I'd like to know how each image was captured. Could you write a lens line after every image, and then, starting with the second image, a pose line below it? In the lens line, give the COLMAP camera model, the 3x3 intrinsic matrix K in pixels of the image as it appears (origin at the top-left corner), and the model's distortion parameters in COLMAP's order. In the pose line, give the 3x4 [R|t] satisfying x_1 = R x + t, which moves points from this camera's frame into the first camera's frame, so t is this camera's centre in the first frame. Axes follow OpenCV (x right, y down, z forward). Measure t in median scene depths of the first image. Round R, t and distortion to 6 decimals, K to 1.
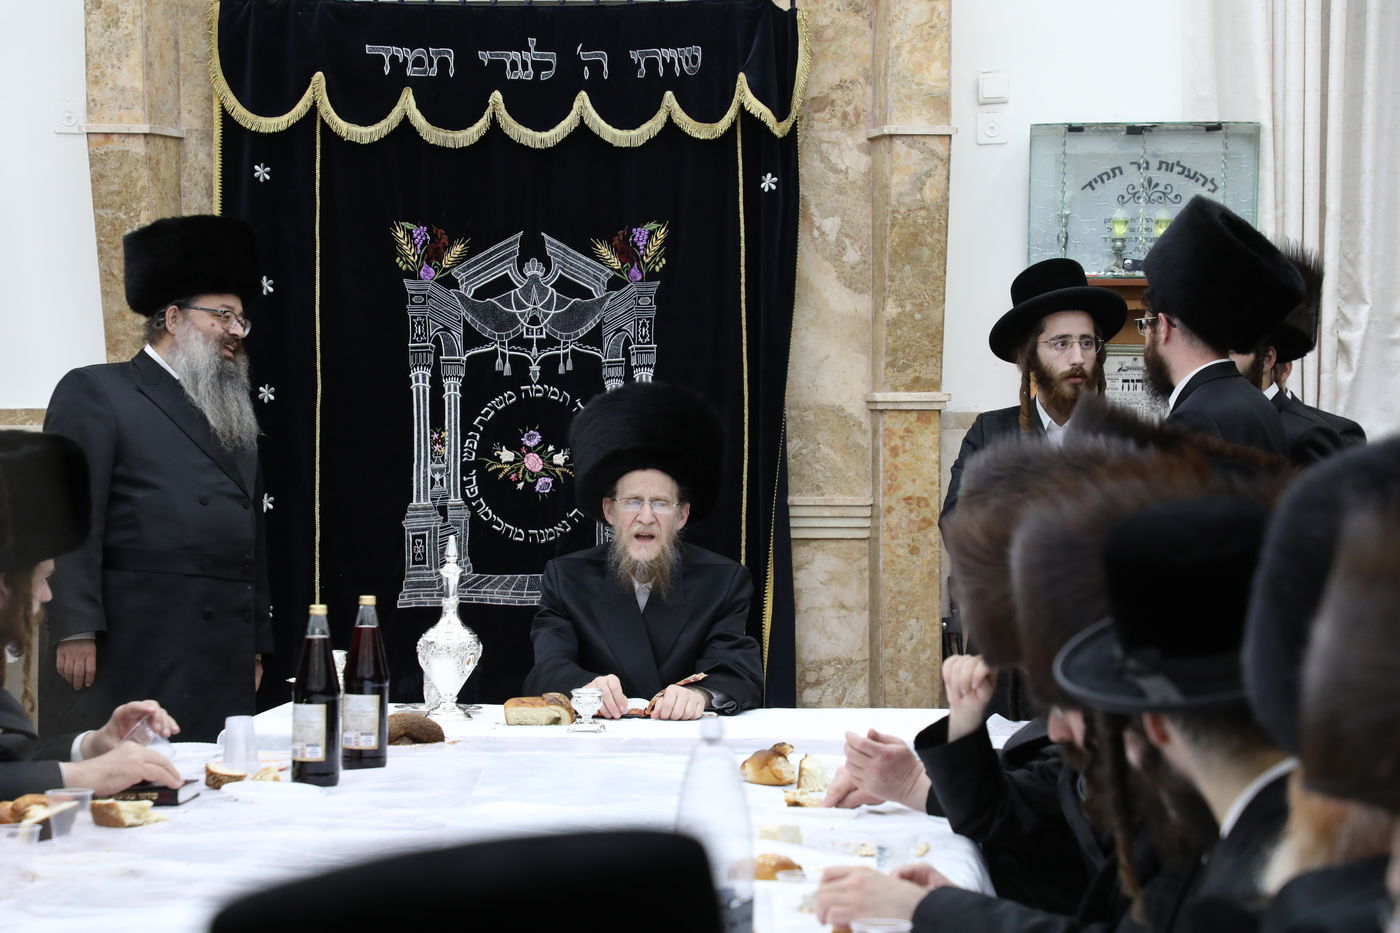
lens RADIAL K [[4270.6, 0, 693.3], [0, 4270.6, 465.7], [0, 0, 1]] dist [0.833837, -0.405846]
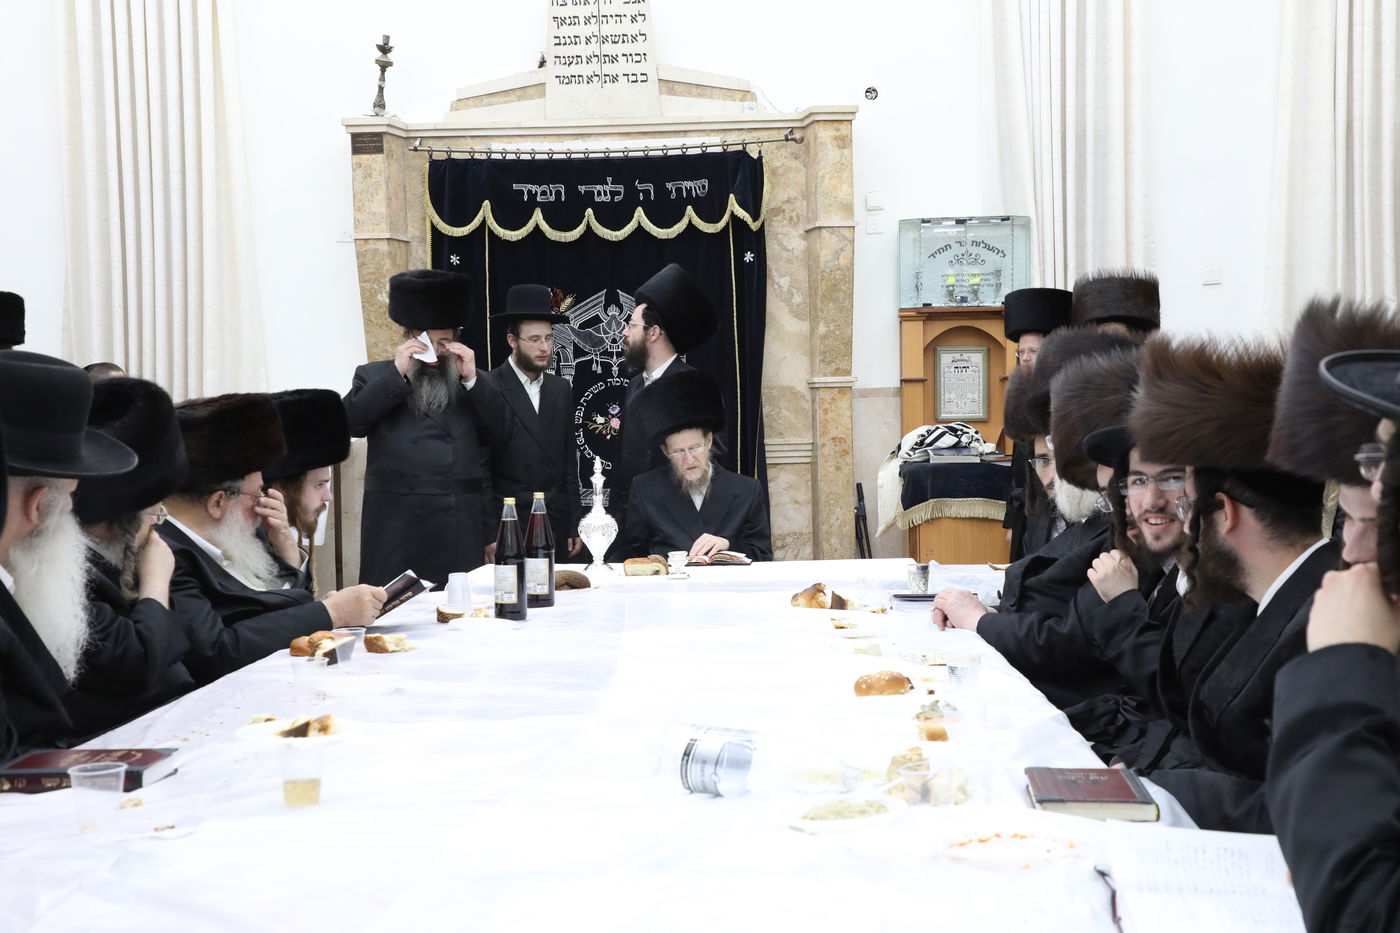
lens RADIAL K [[1915.9, 0, 697.4], [0, 1915.9, 472.1], [0, 0, 1]] dist [0.172238, -0.003562]
pose [[0.999237, -0.025370, 0.029682, -0.027918], [0.025116, 0.999645, 0.008887, 0.012864], [-0.029897, -0.008135, 0.999520, 0.227036]]
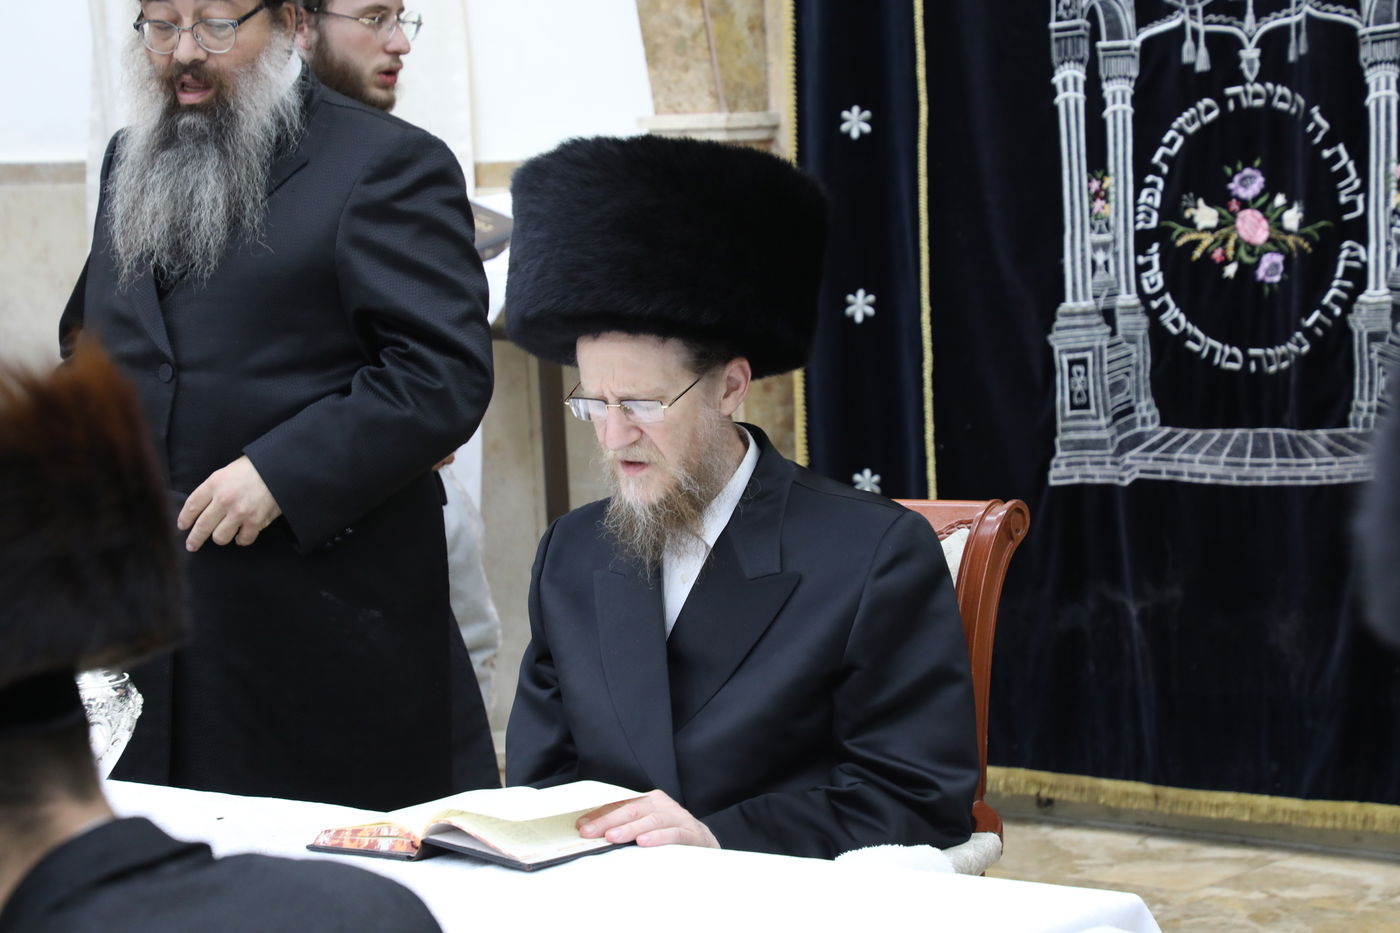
lens RADIAL K [[4116.3, 0, 700.0], [0, 4116.3, 466.5], [0, 0, 1]] dist [0.720108, 0.620425]
pose [[0.814922, 0.012255, -0.579440, 0.217428], [0.038073, 0.996485, 0.074621, -0.012912], [0.578318, -0.082872, 0.811591, 0.519691]]
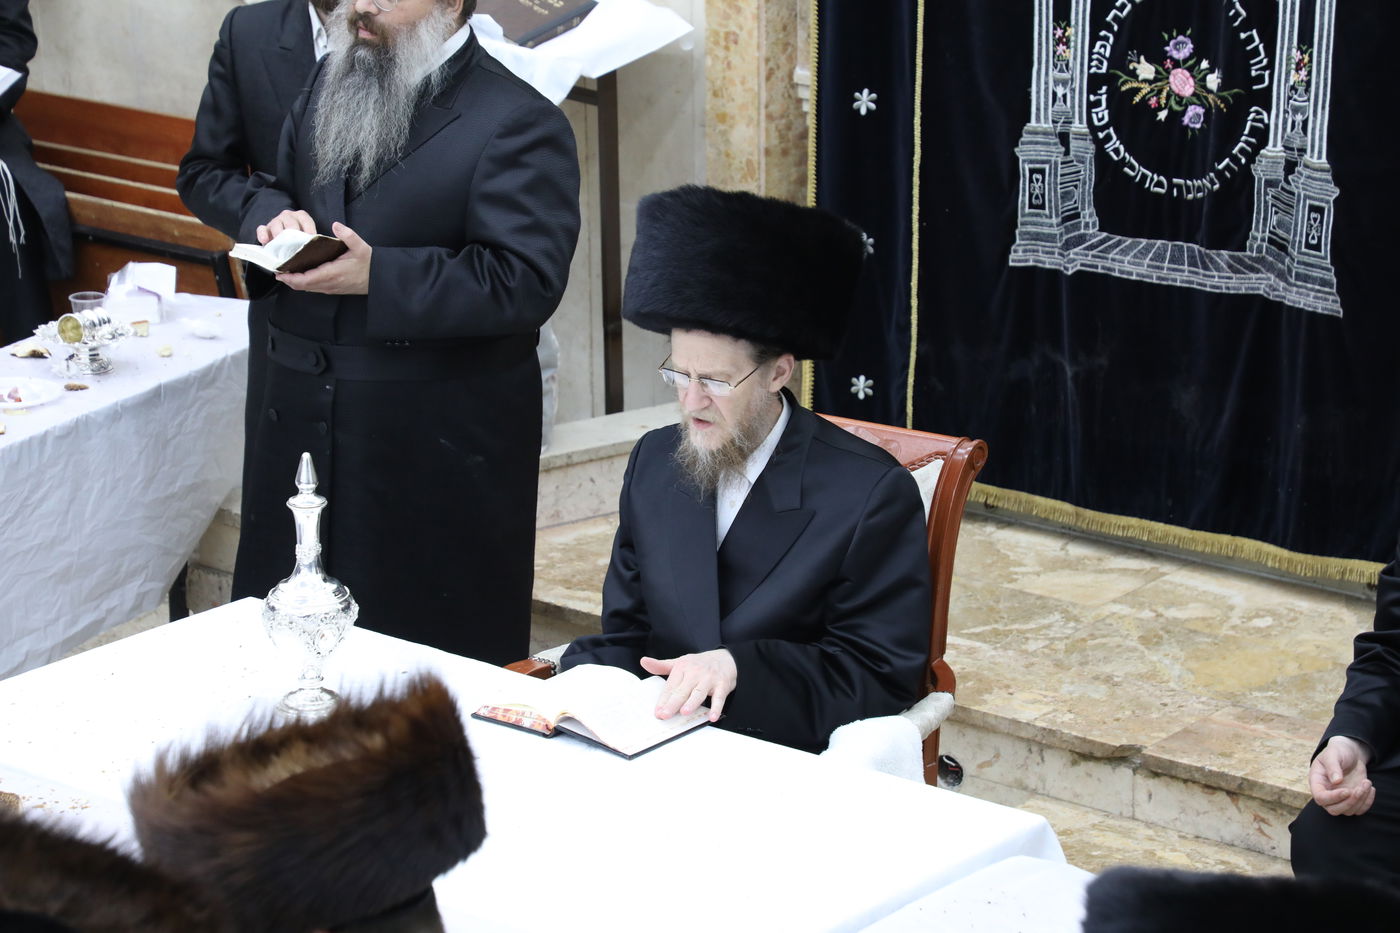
lens RADIAL K [[4116.3, 0, 700.0], [0, 4116.3, 466.5], [0, 0, 1]] dist [0.720108, 0.620425]
pose [[0.817483, 0.150937, -0.555823, 0.283146], [-0.000887, 0.965379, 0.260849, -0.116811], [0.575952, -0.212747, 0.789315, 0.411284]]
